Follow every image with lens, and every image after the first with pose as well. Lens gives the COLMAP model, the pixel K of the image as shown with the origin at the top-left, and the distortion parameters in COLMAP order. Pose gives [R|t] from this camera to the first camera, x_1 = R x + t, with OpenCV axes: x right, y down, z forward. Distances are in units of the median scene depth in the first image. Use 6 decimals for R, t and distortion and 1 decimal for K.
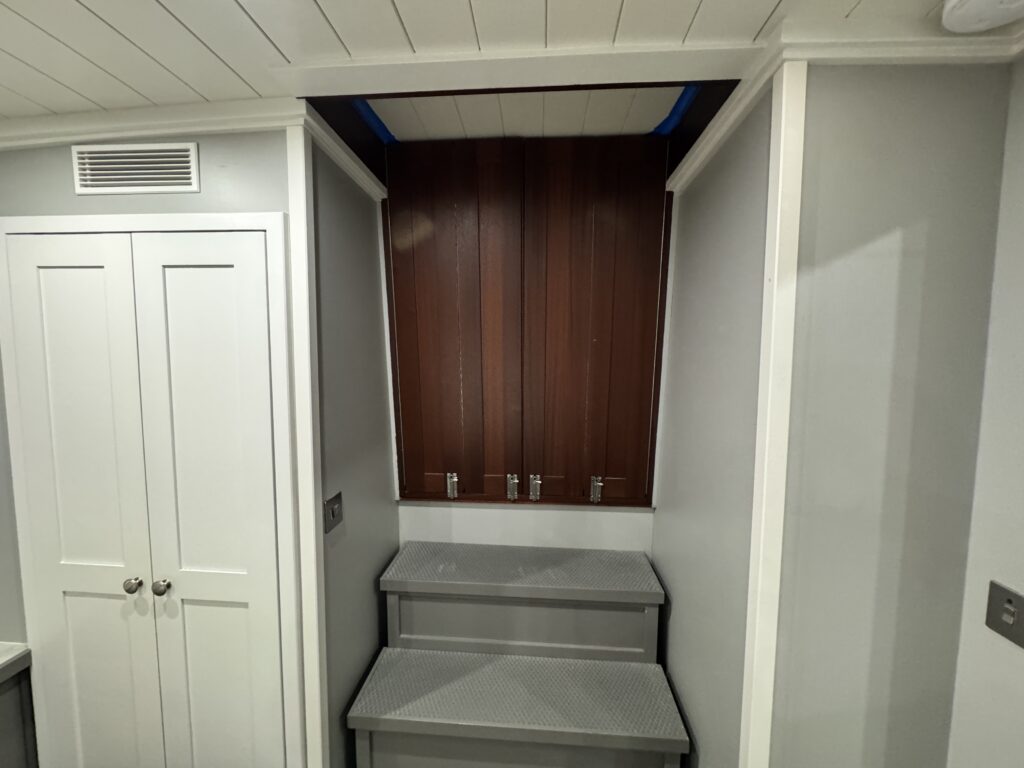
lens RADIAL K [[406.5, 0, 512.0], [0, 406.5, 386.2], [0, 0, 1]] dist [-0.007537, 0.000680]
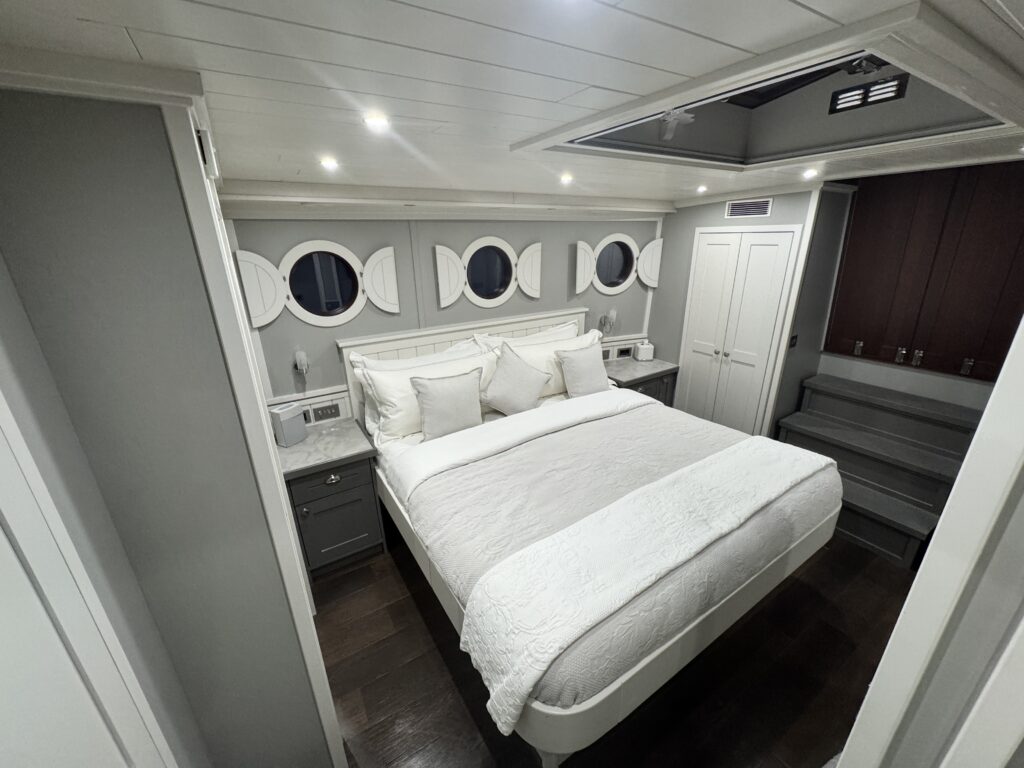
lens RADIAL K [[406.5, 0, 509.8], [0, 406.5, 384.0], [0, 0, 1]] dist [-0.007537, 0.000680]
pose [[0.585846, 0.257847, -0.768309, 0.503354], [-0.040115, 0.956100, 0.290282, -0.095444], [0.809429, -0.139239, 0.570471, -1.804713]]
